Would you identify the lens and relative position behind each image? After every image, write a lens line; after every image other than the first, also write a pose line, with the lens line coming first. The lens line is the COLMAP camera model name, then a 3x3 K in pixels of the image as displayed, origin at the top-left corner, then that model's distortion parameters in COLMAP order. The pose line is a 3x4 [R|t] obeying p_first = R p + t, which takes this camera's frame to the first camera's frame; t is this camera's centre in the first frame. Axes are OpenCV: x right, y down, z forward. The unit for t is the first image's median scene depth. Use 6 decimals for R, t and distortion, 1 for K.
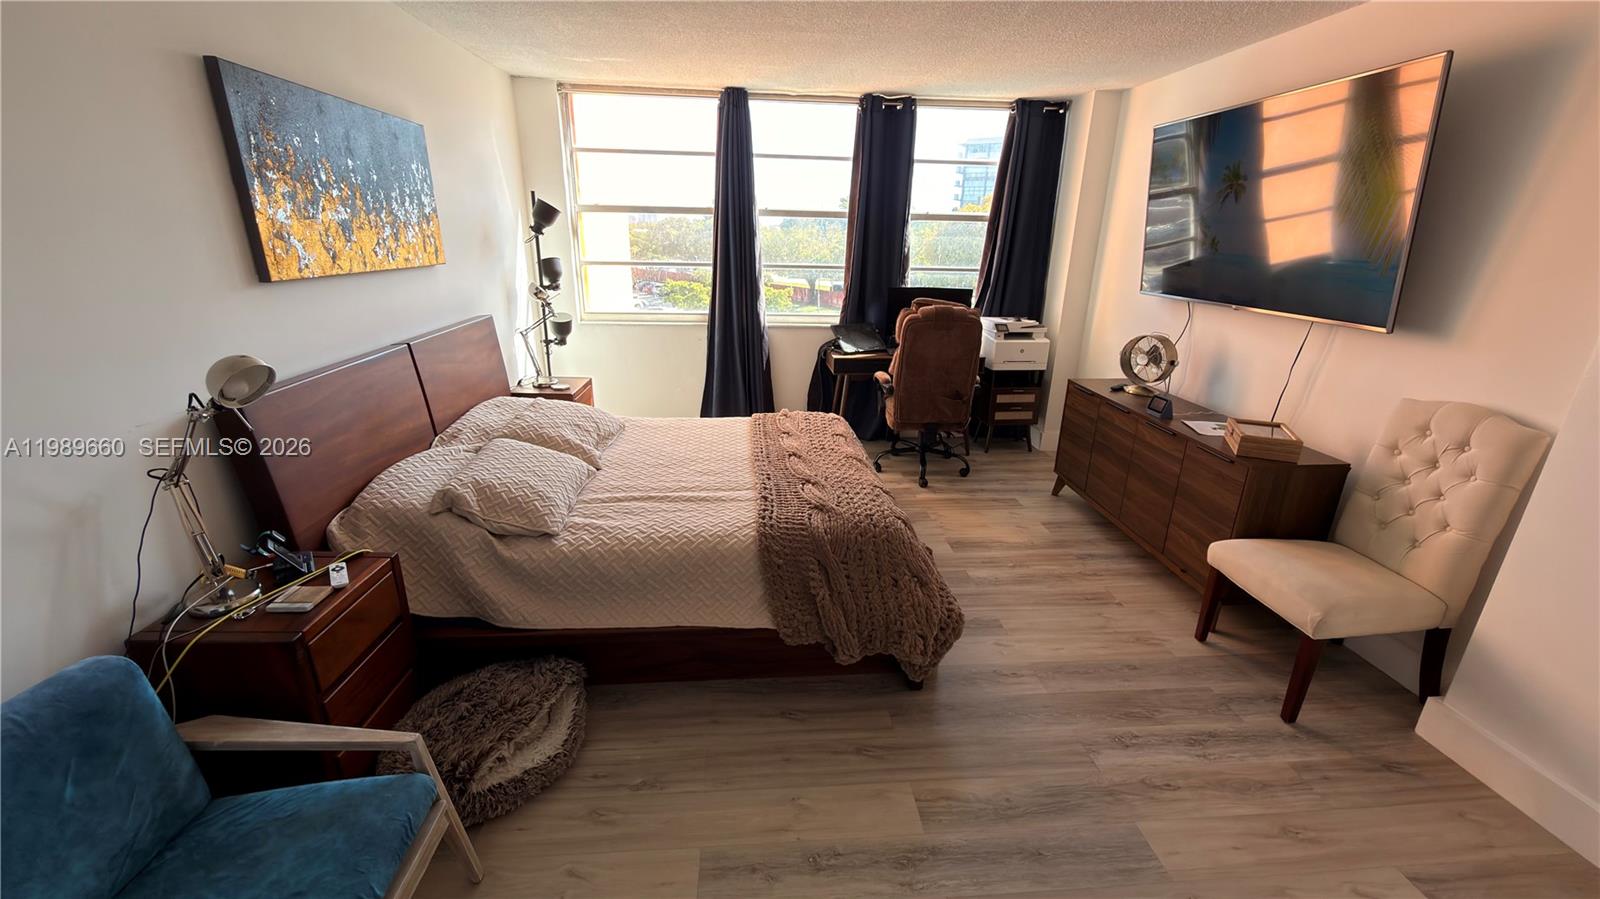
lens RADIAL K [[638.6, 0, 805.4], [0, 638.6, 453.9], [0, 0, 1]] dist [-0.001762, 0.000680]
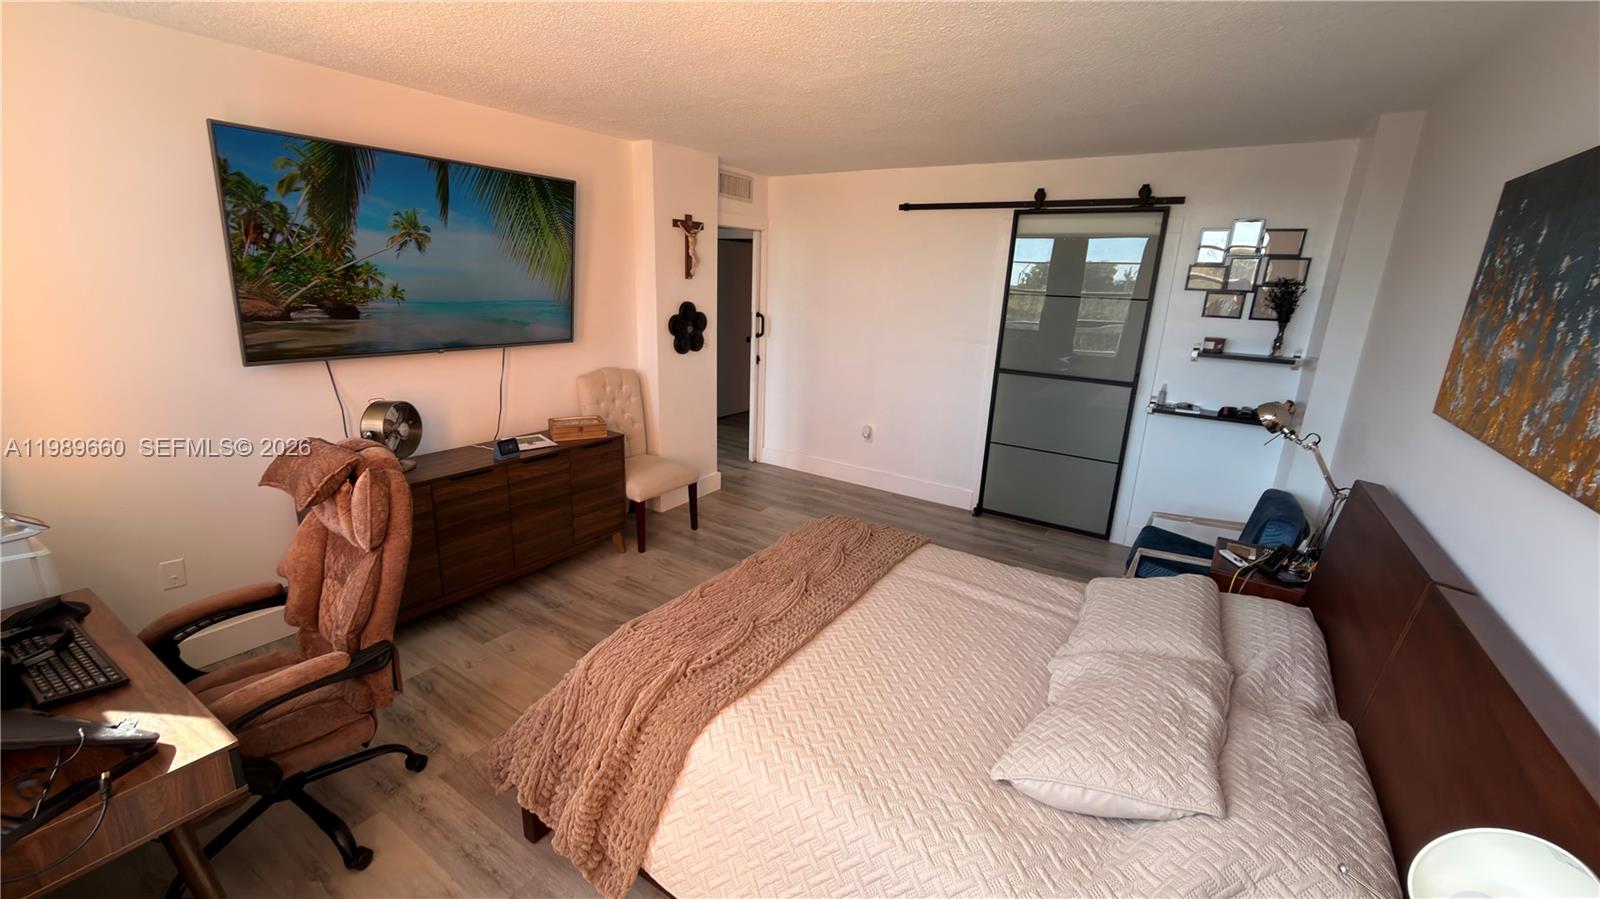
lens RADIAL K [[638.6, 0, 799.3], [0, 638.6, 457.3], [0, 0, 1]] dist [-0.001762, 0.000680]
pose [[-0.783496, -0.217036, 0.582262, -0.537084], [0.154079, 0.839906, 0.520402, -0.668395], [-0.601991, 0.497447, -0.624622, 1.727651]]
